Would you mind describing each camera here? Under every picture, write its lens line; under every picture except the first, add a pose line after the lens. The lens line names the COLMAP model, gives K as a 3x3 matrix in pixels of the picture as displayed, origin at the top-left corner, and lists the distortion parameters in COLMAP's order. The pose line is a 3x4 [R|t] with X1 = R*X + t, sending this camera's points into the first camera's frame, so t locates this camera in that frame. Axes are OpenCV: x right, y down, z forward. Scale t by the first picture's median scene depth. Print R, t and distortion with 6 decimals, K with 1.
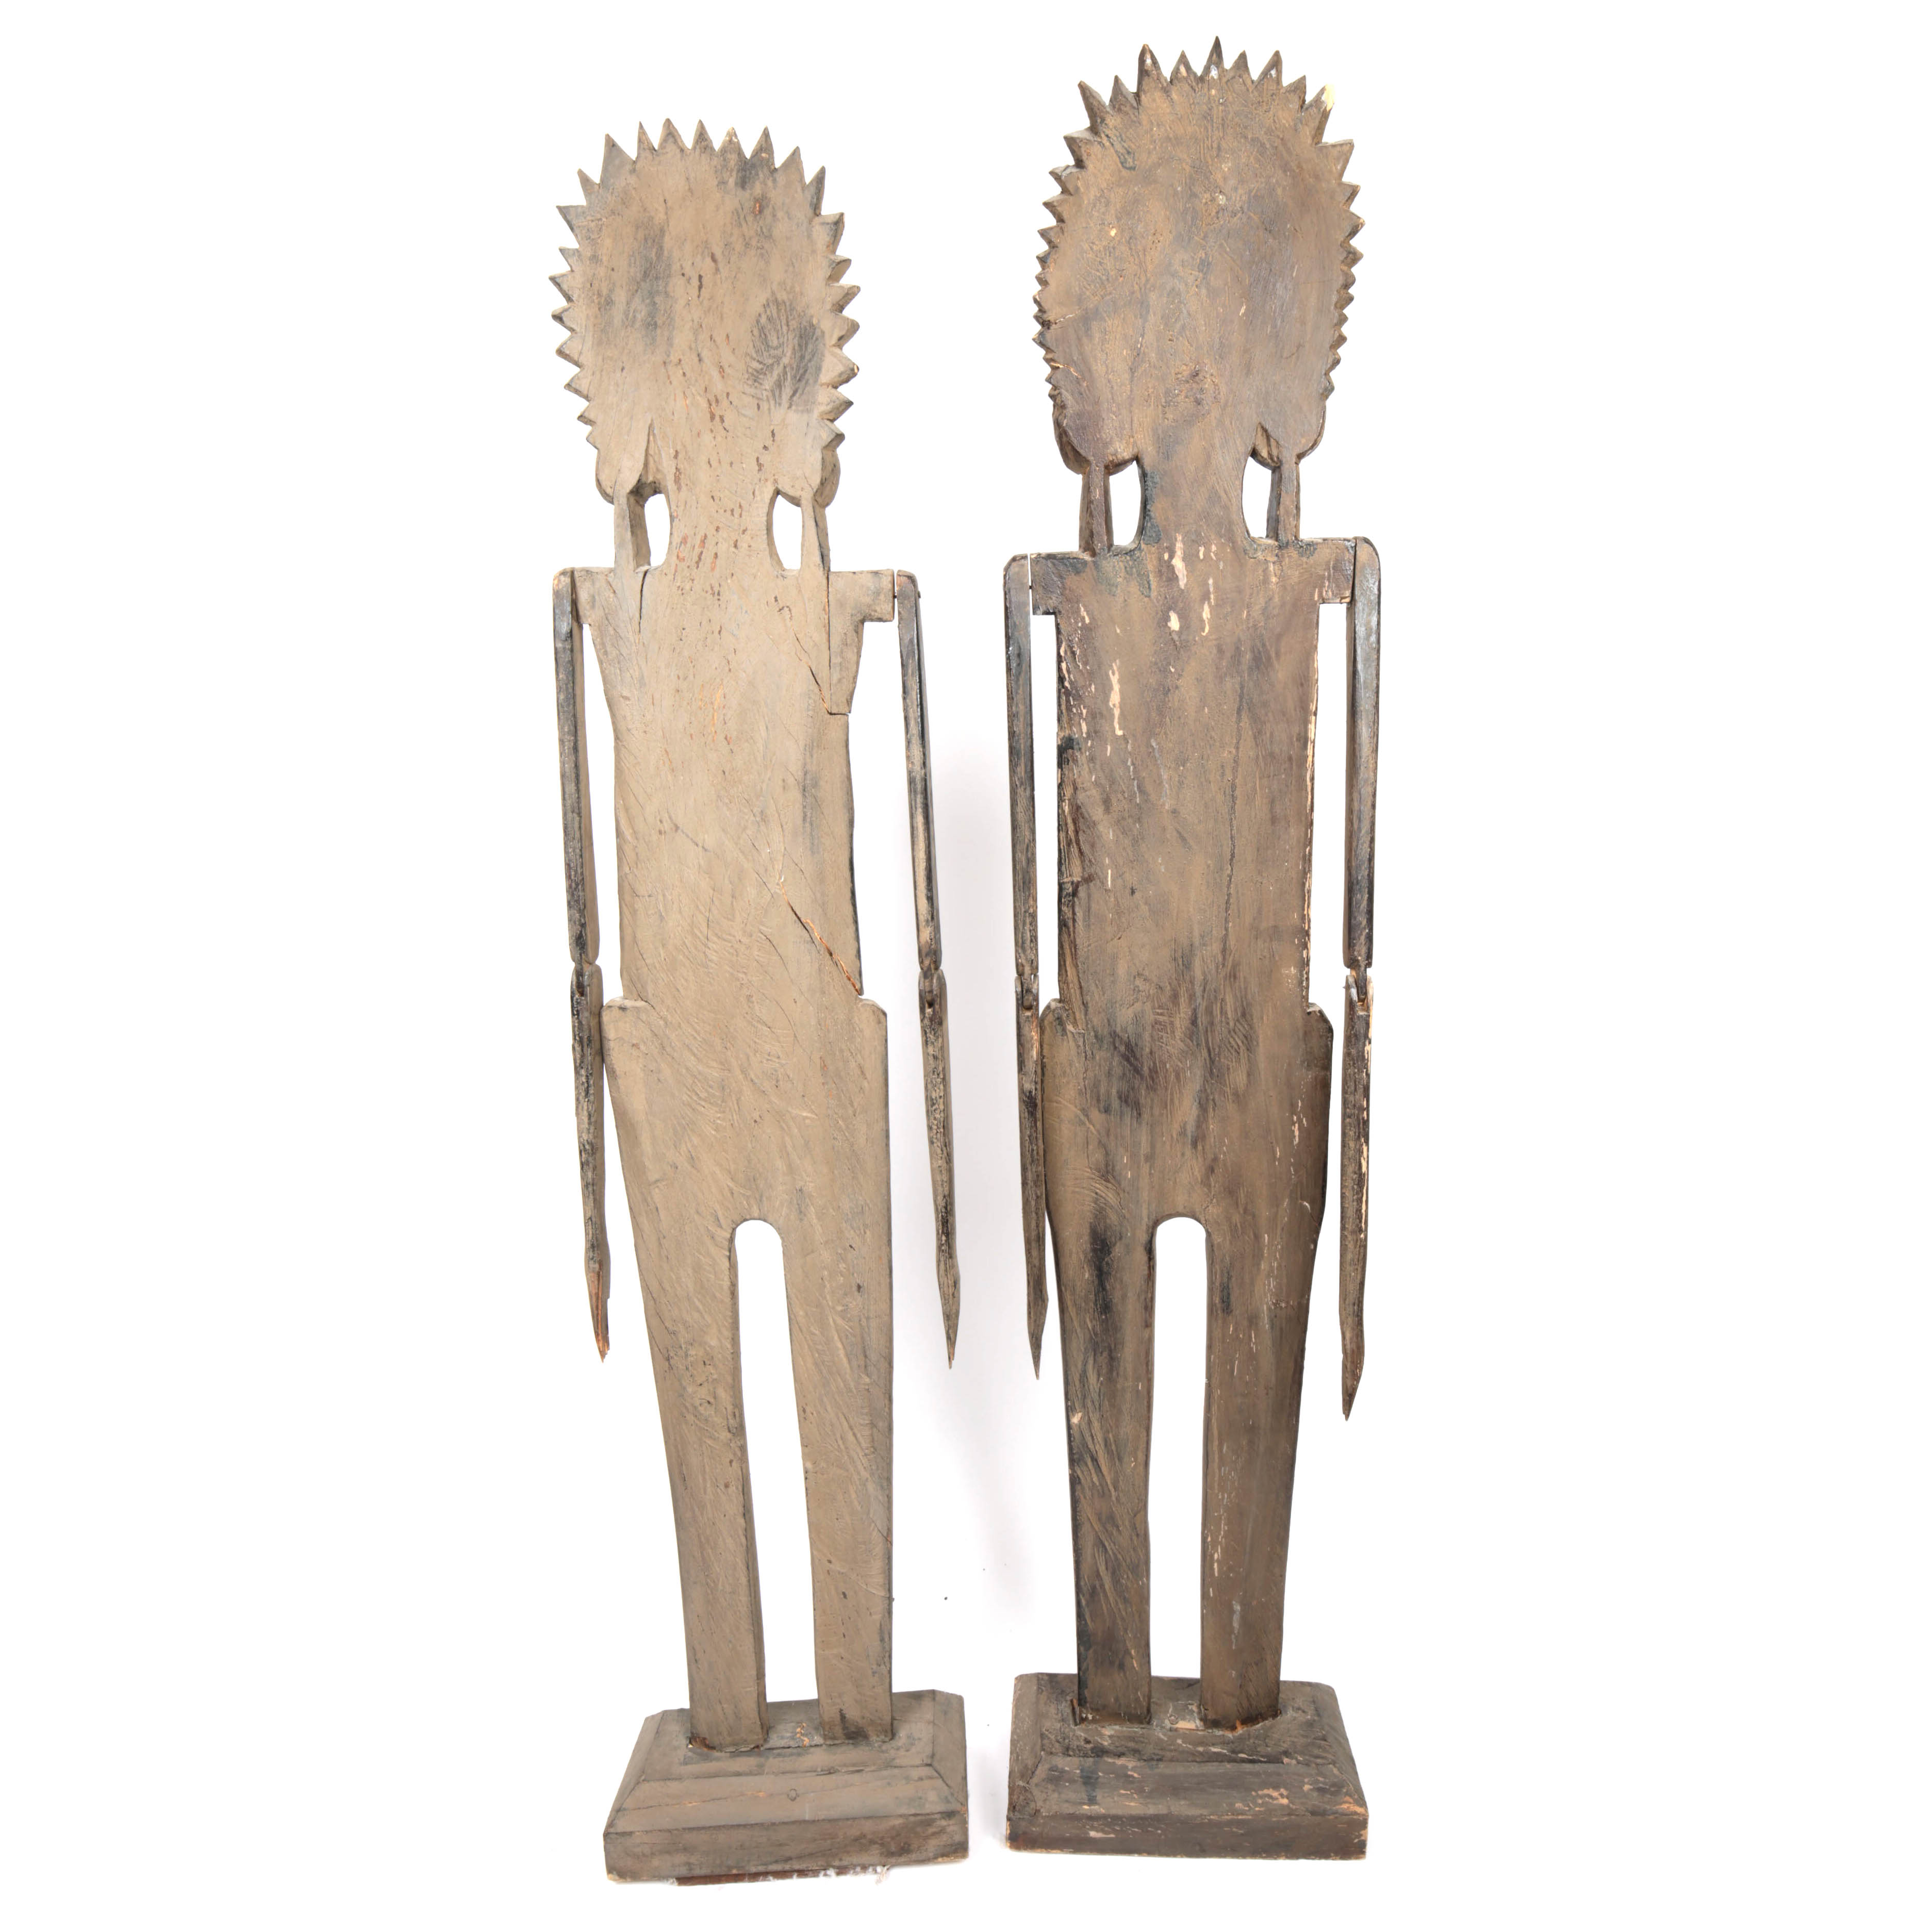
lens RADIAL K [[1389.5, 0, 956.4], [0, 1389.5, 939.5], [0, 0, 1]] dist [0.002272, 0.003567]
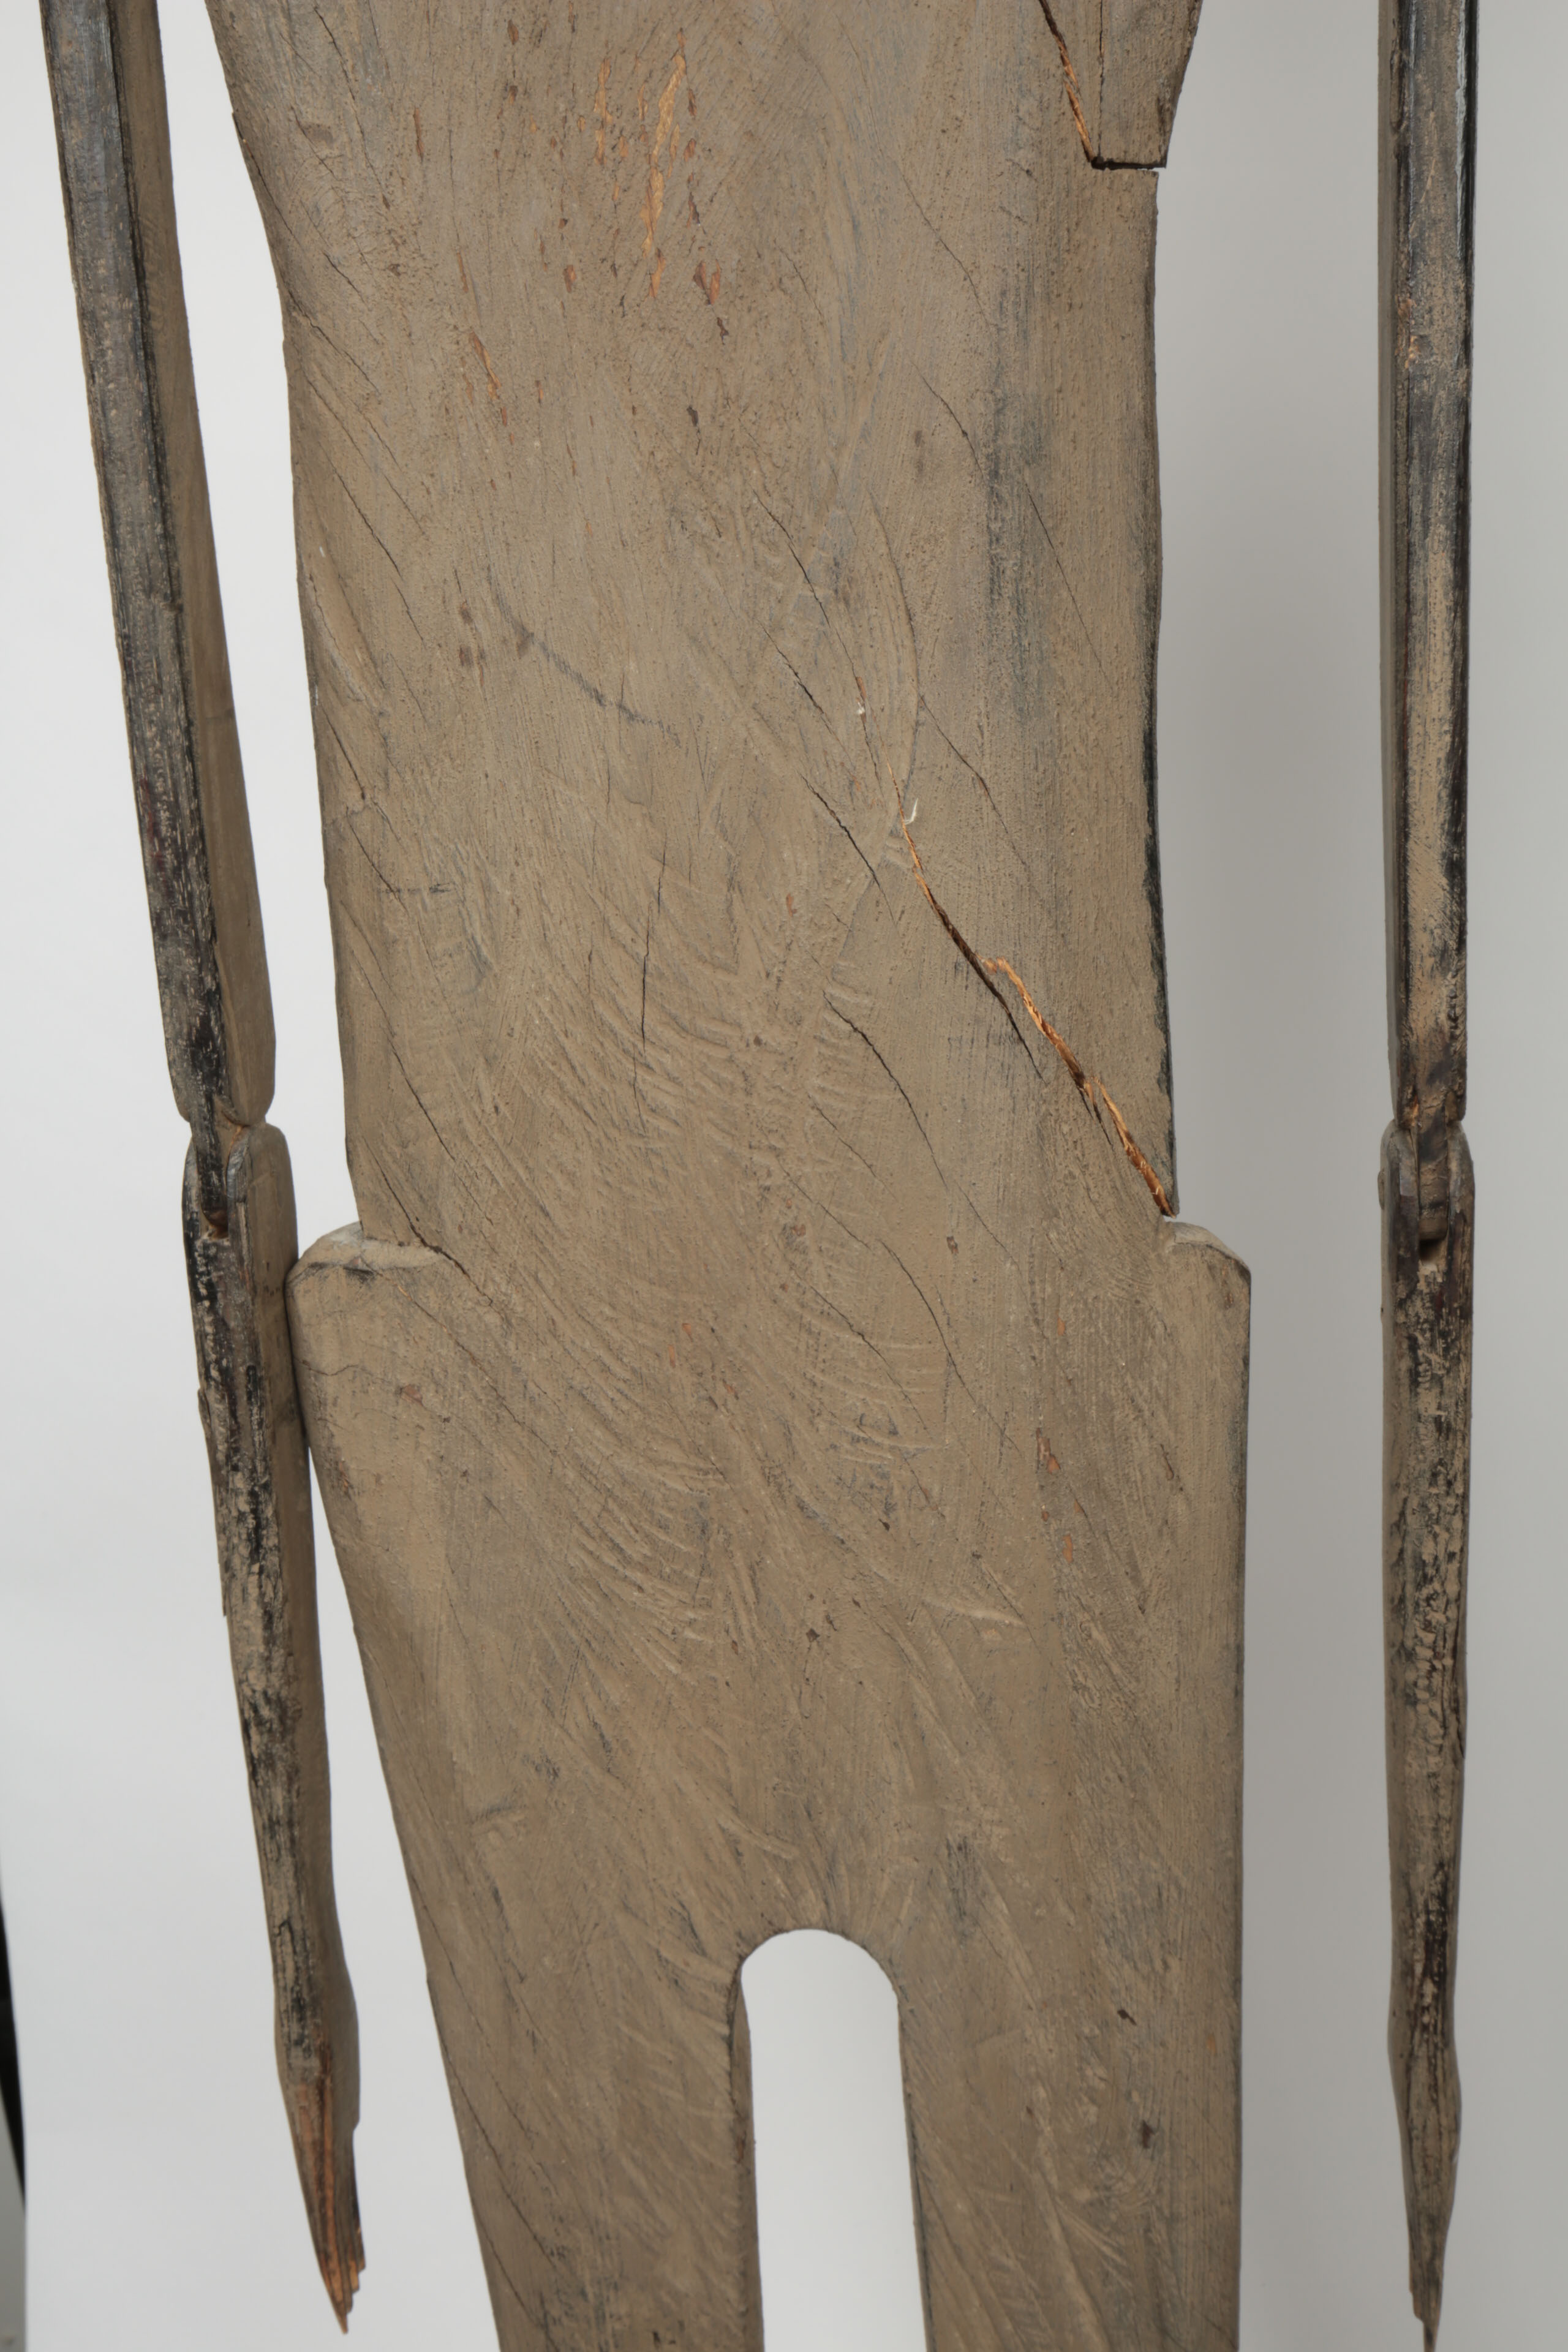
lens RADIAL K [[2194.0, 0, 787.8], [0, 2194.0, 1167.5], [0, 0, 1]] dist [0.028602, 0.012587]
pose [[0.998681, -0.020772, -0.046947, -0.135495], [0.025251, 0.994970, 0.096935, -0.017299], [0.044697, -0.097993, 0.994183, 0.578666]]
